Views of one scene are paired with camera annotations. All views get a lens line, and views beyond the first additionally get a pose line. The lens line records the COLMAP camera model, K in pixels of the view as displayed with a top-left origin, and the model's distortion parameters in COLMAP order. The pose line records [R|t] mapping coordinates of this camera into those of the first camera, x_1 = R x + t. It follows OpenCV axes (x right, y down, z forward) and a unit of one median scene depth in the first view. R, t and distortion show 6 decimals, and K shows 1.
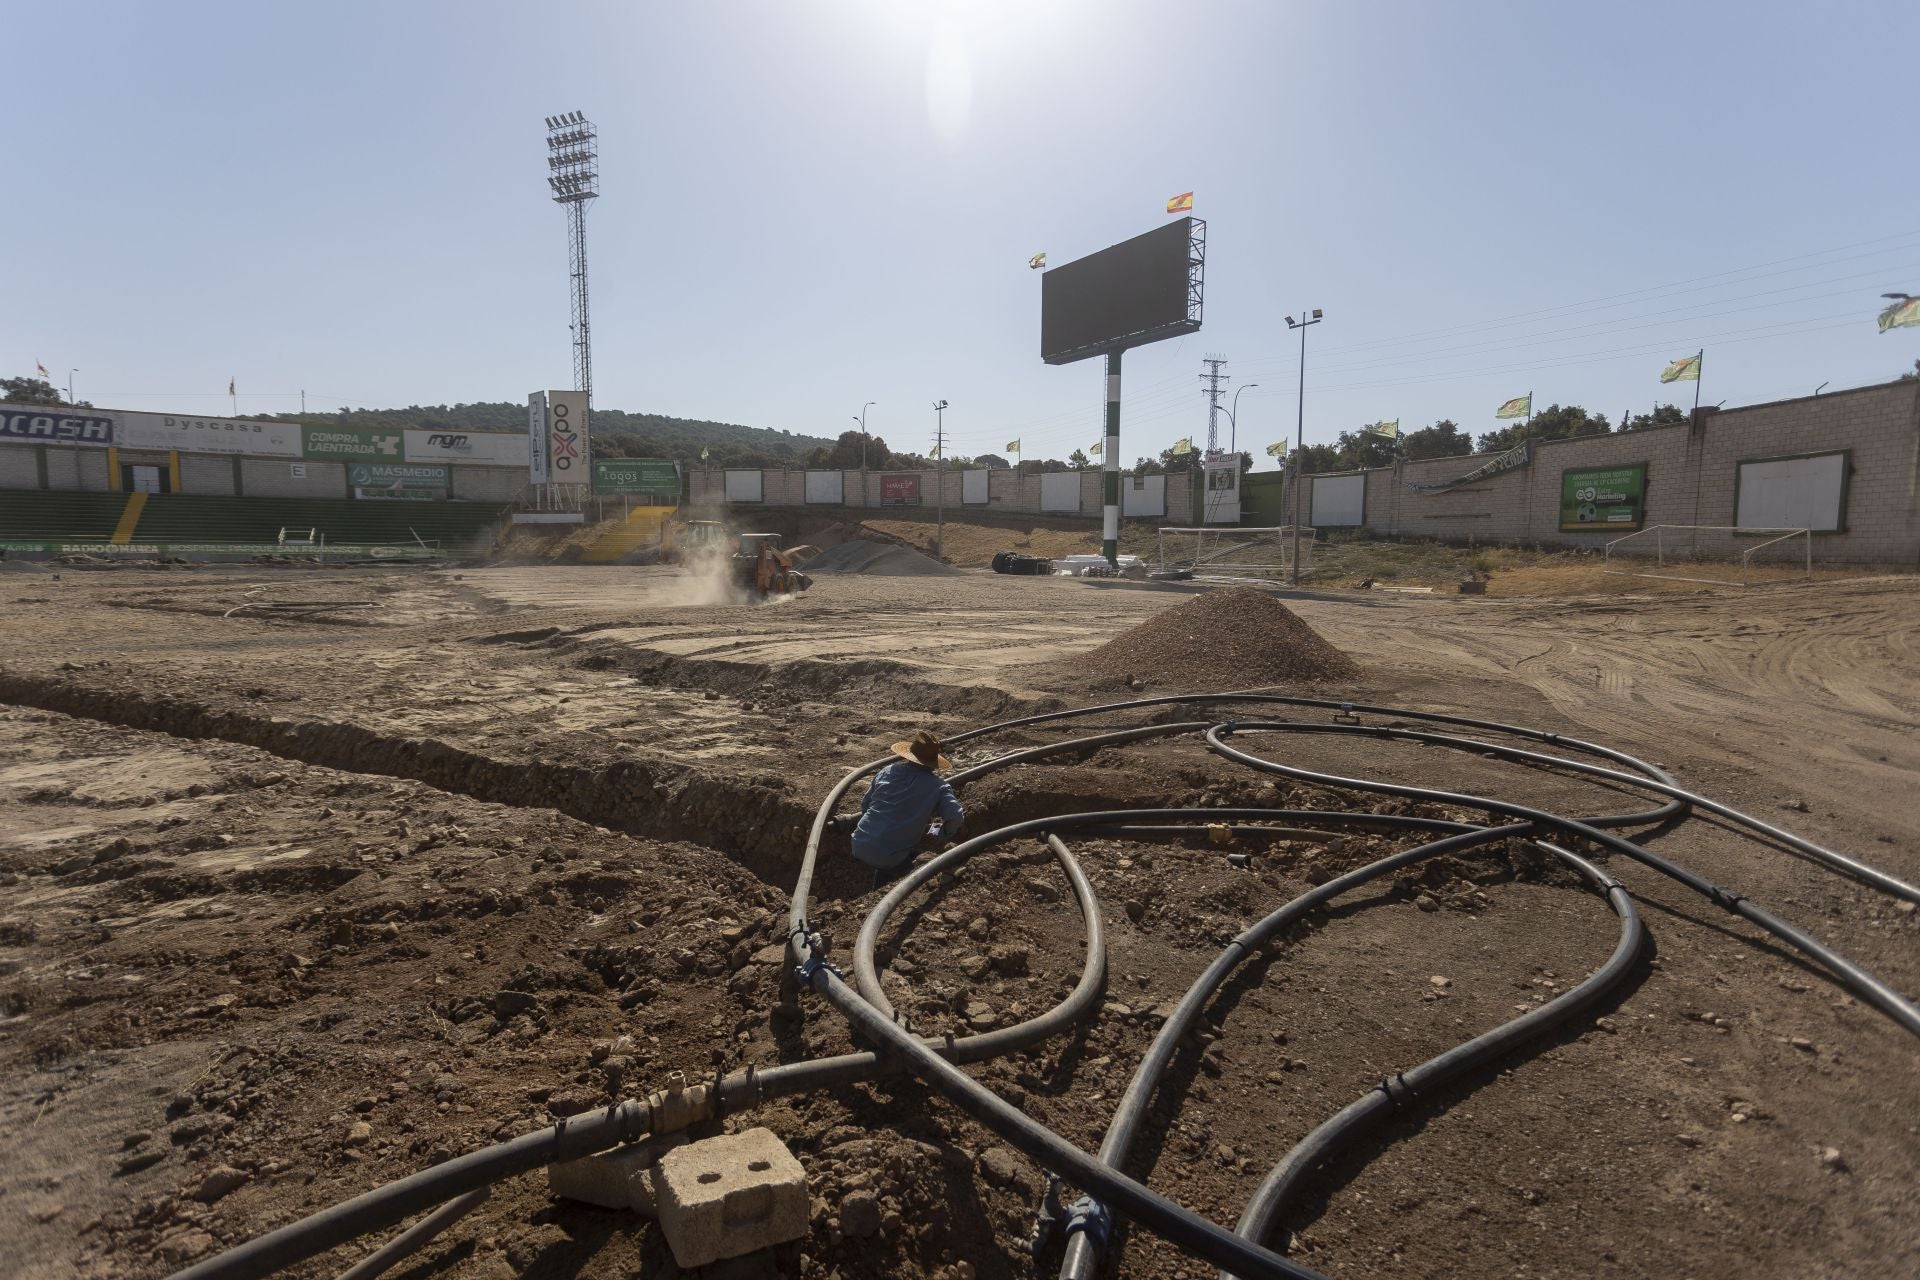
lens RADIAL K [[904.3, 0, 959.1], [0, 904.3, 635.8], [0, 0, 1]] dist [0.004726, 0.002666]
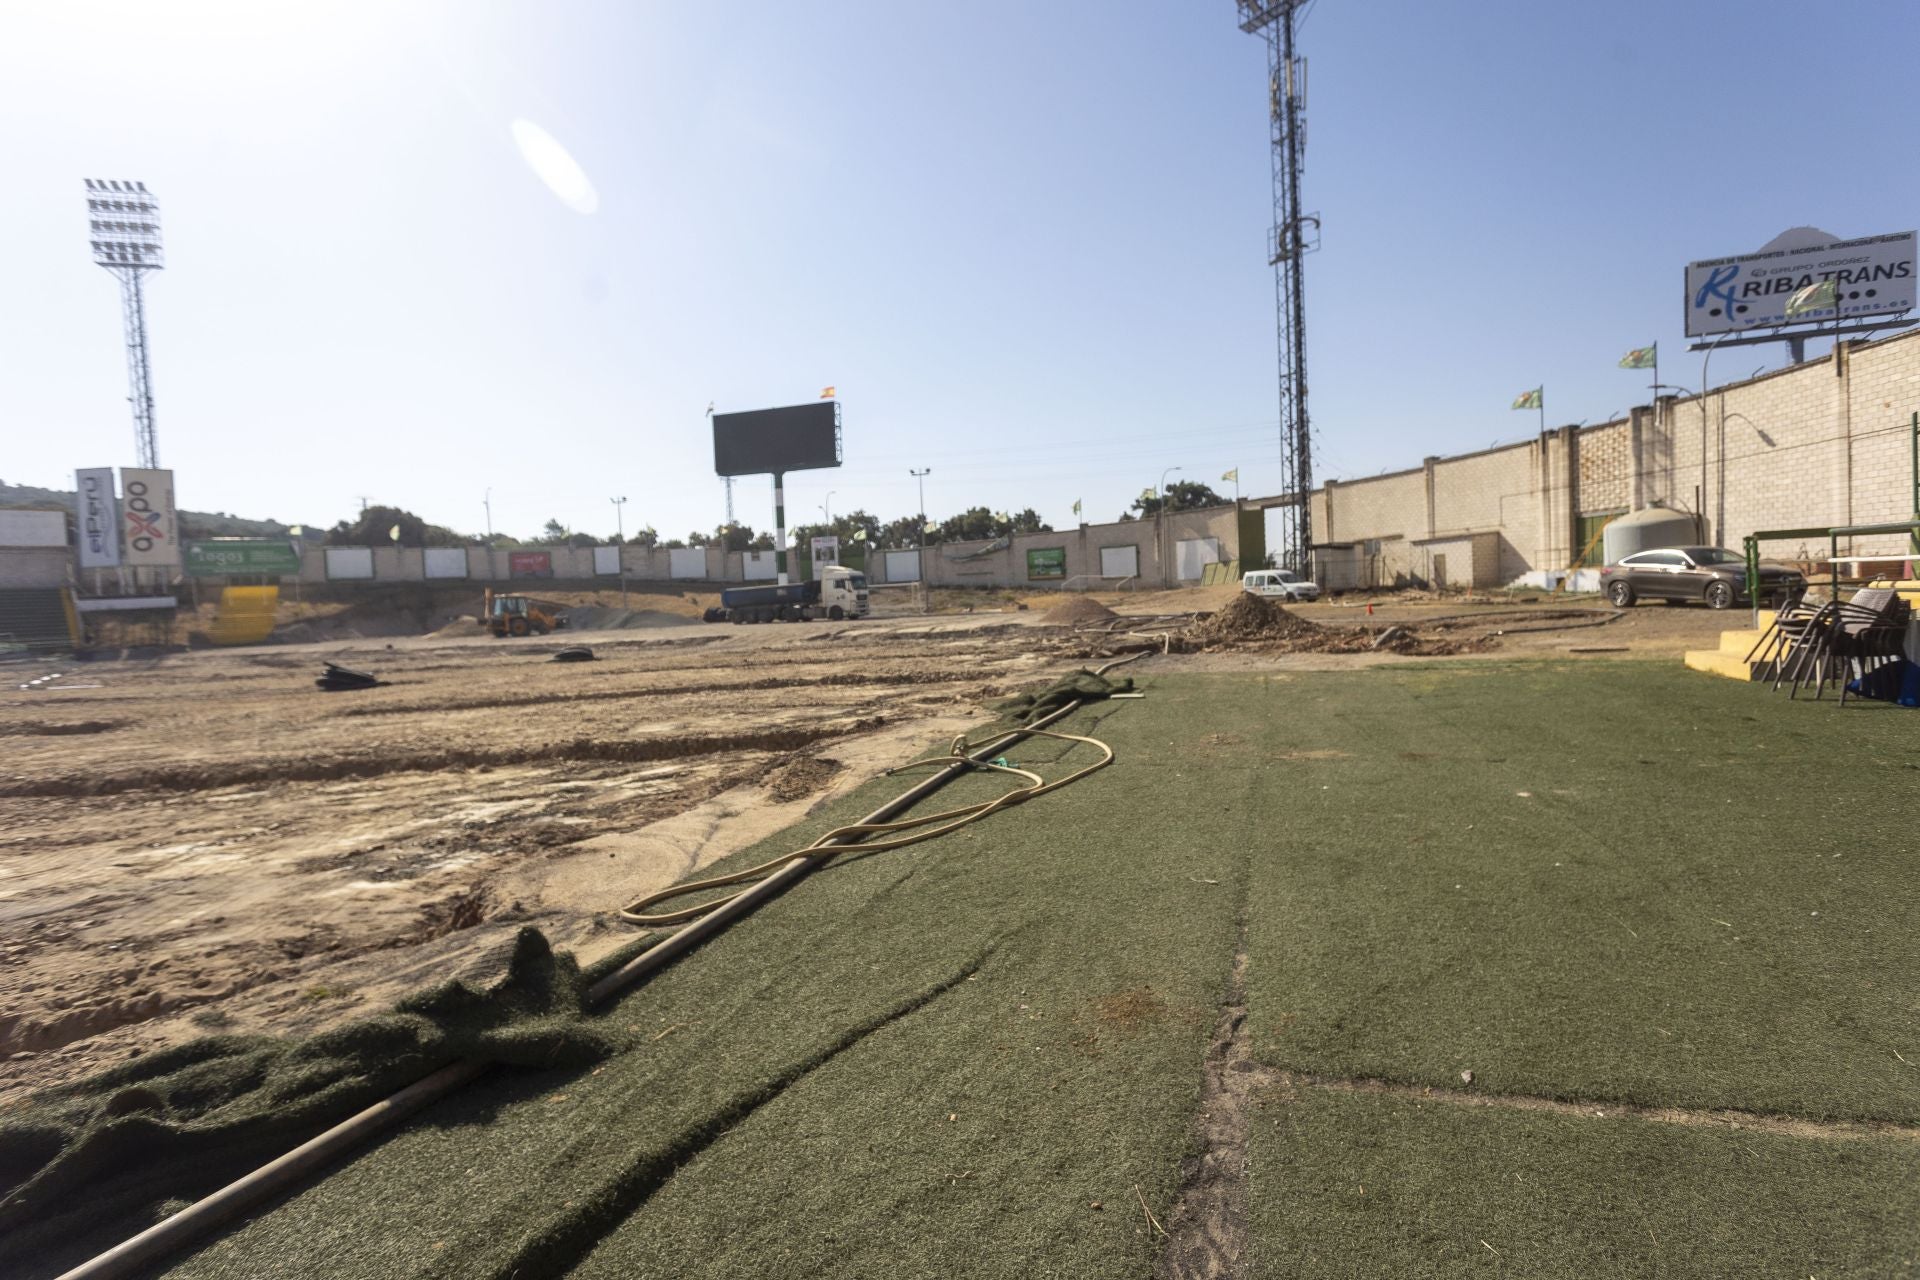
lens RADIAL K [[907.4, 0, 952.9], [0, 907.4, 624.8], [0, 0, 1]] dist [0.009972, 0.001162]
pose [[0.789985, -0.064273, 0.609747, -0.386030], [0.111061, 0.993040, -0.039215, 0.023234], [-0.602983, 0.098699, 0.791625, -0.260831]]
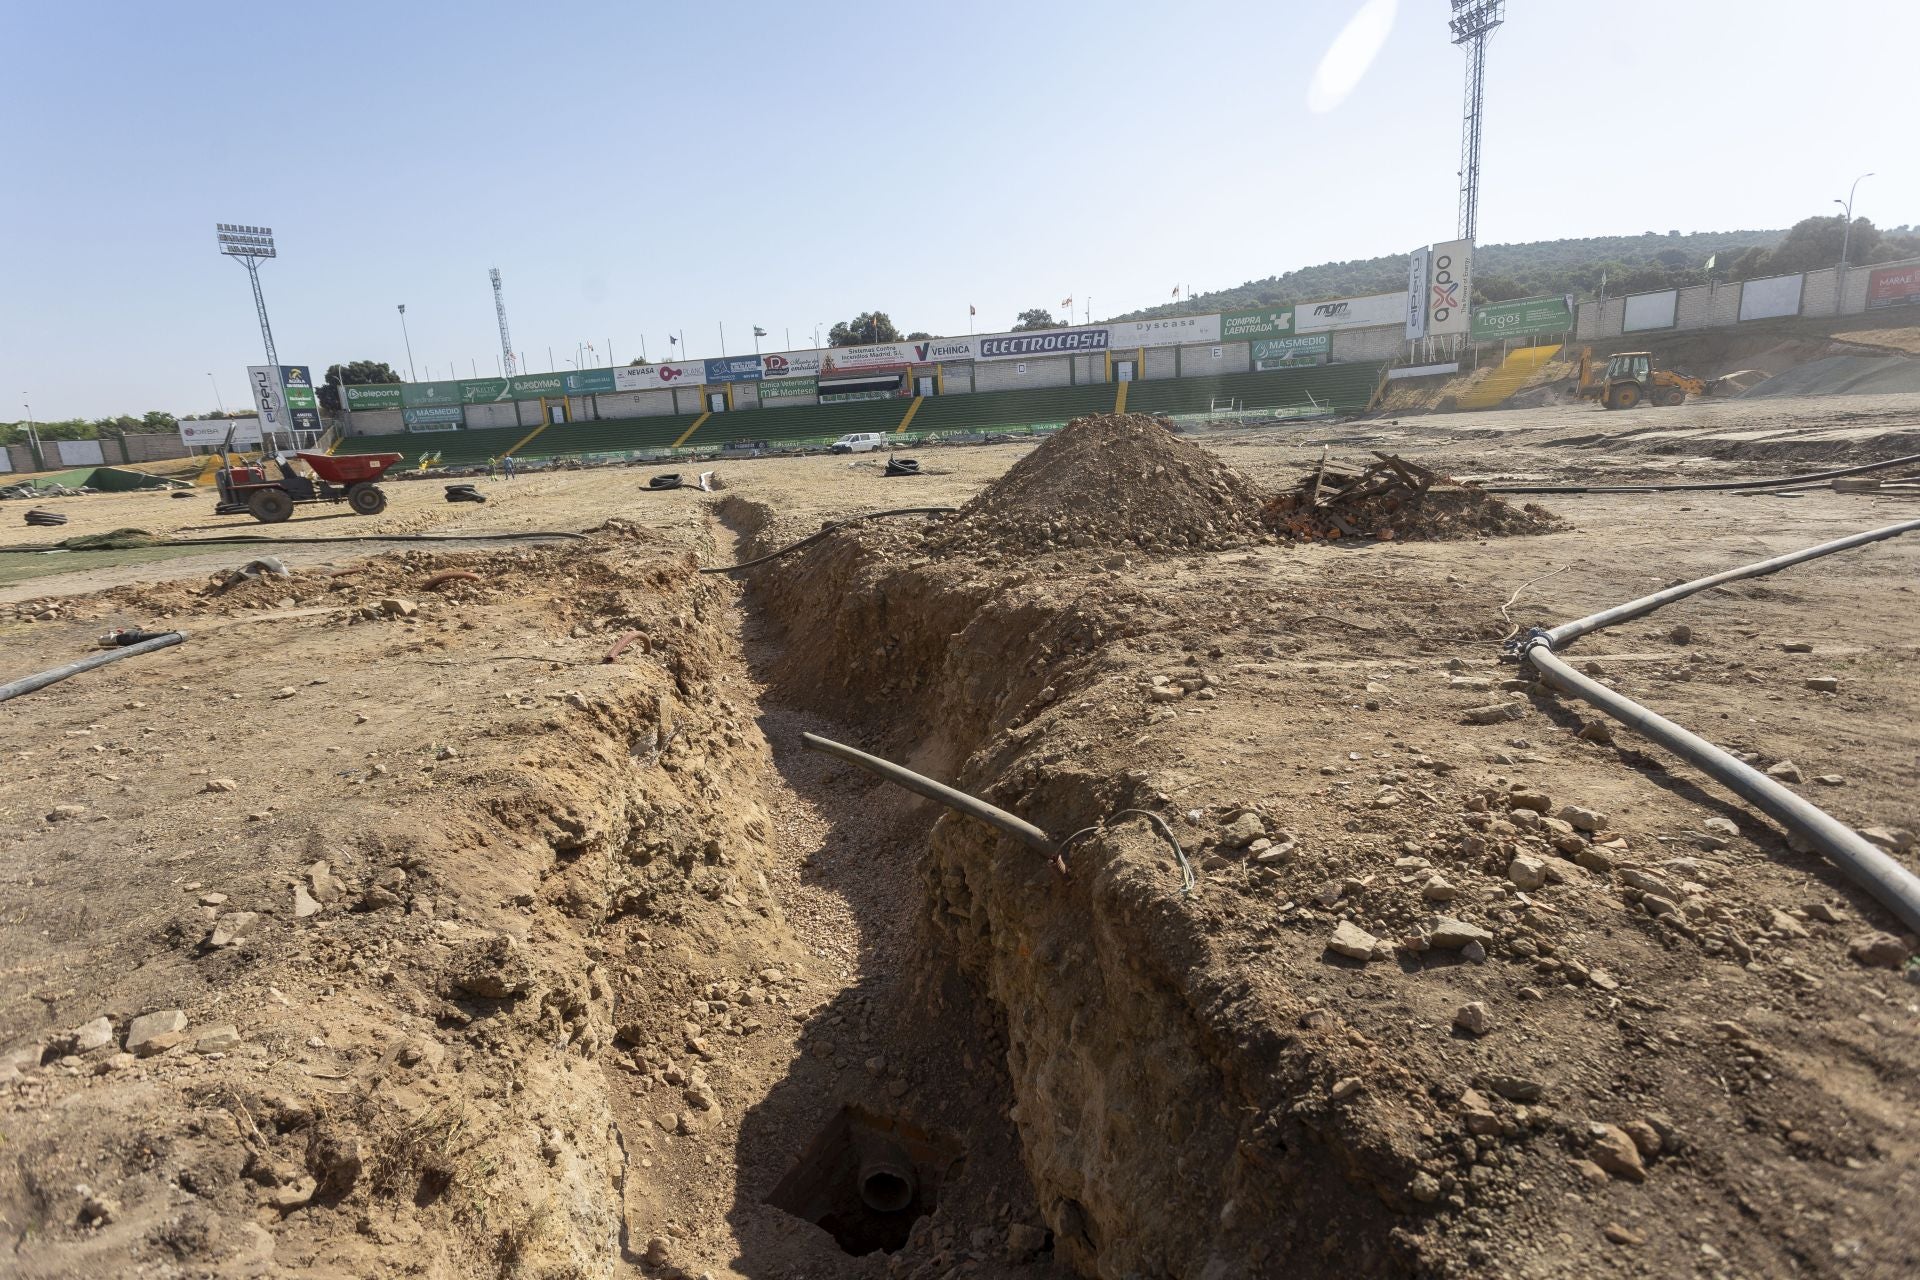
lens RADIAL K [[906.4, 0, 962.4], [0, 906.4, 633.6], [0, 0, 1]] dist [0.004956, 0.003388]
pose [[0.681122, 0.107858, -0.724182, -0.015742], [-0.000494, 0.989157, 0.146859, 0.020906], [0.732169, -0.099671, 0.673790, -0.159960]]
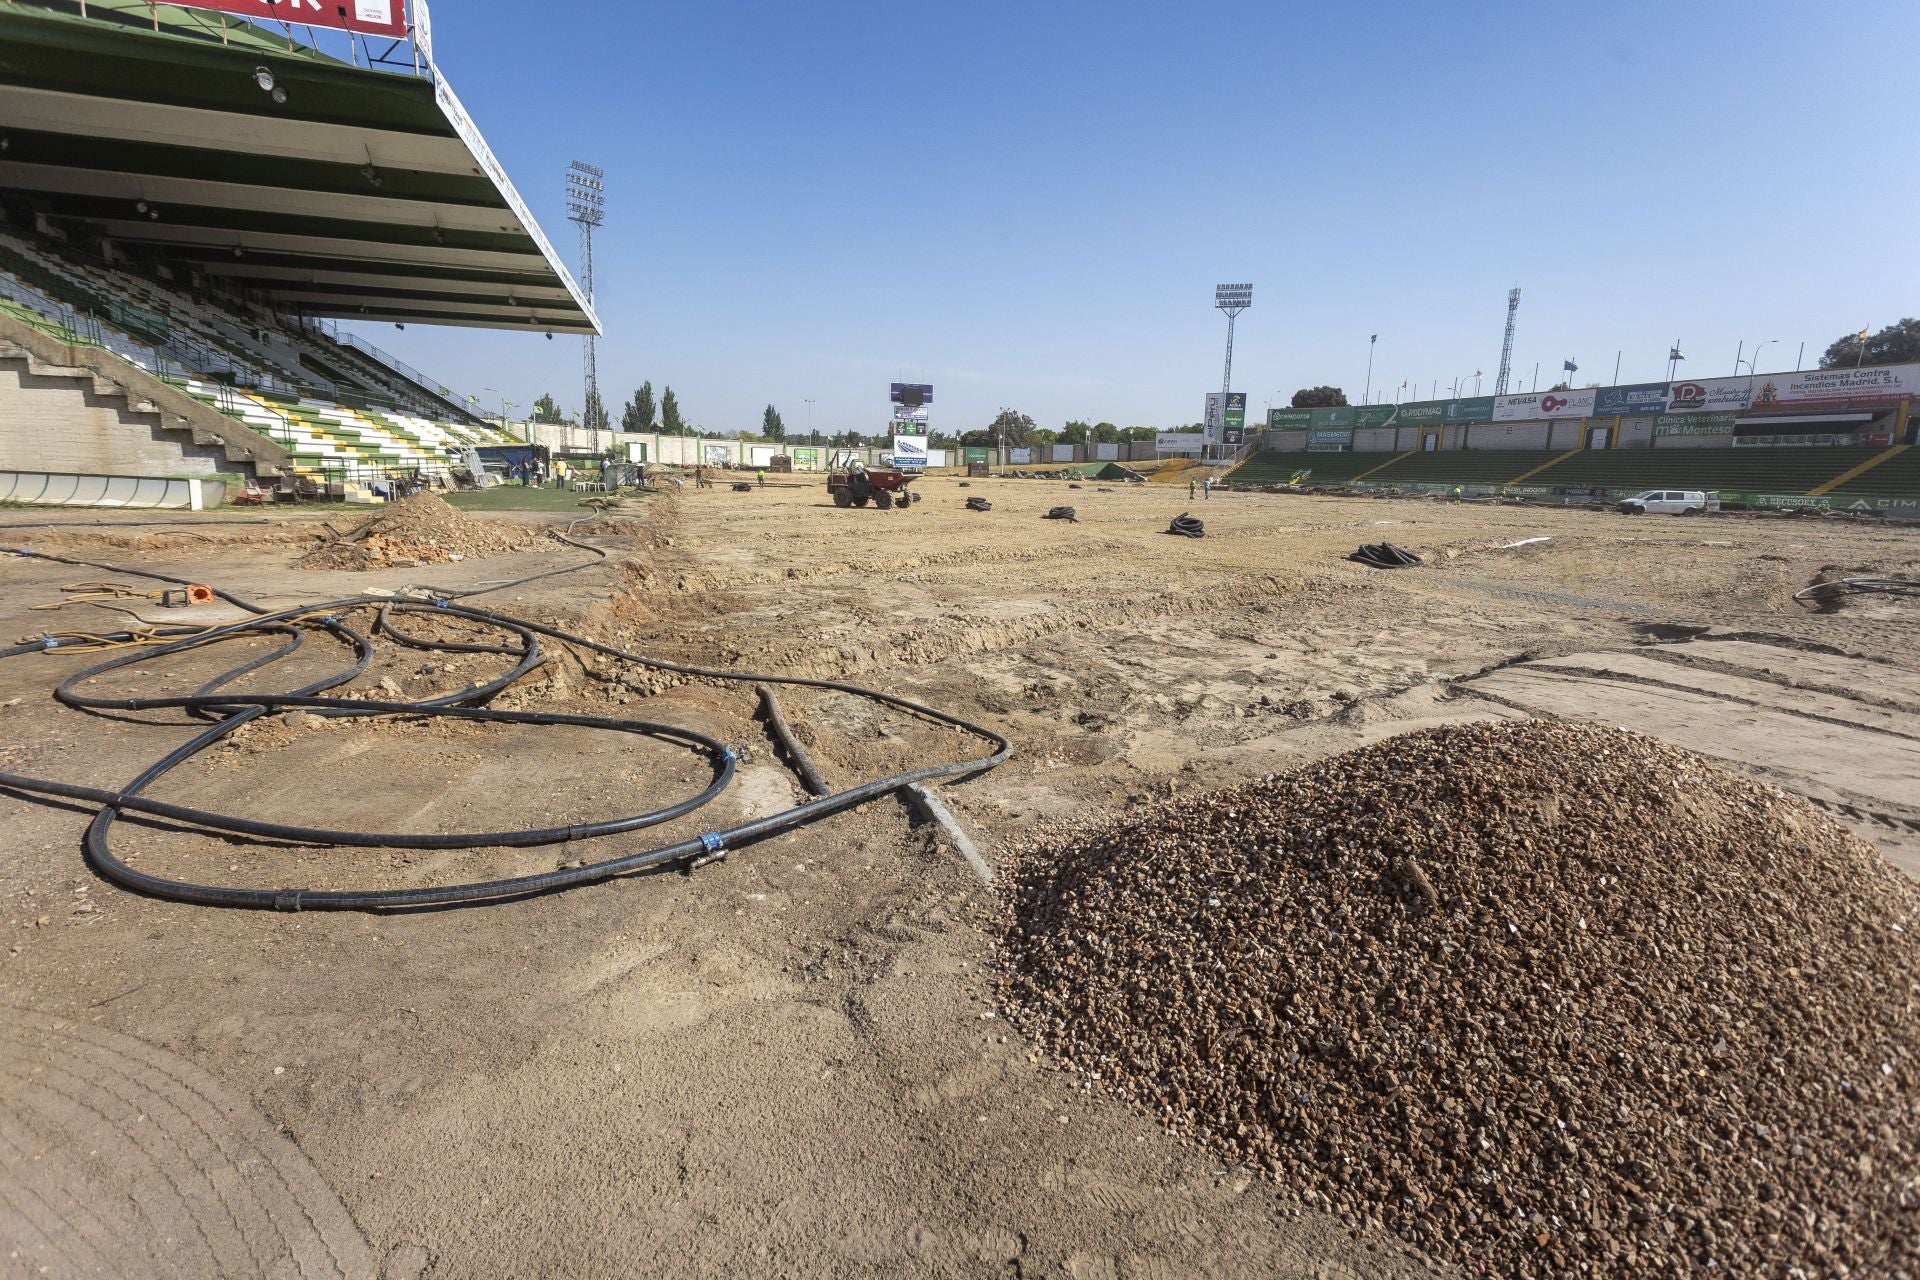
lens RADIAL K [[906.4, 0, 964.1], [0, 906.4, 634.4], [0, 0, 1]] dist [0.004956, 0.003388]
pose [[-0.289406, 0.157366, -0.944182, 0.096767], [-0.120057, 0.972637, 0.198907, -0.017754], [0.949647, 0.170921, -0.262595, 0.142859]]
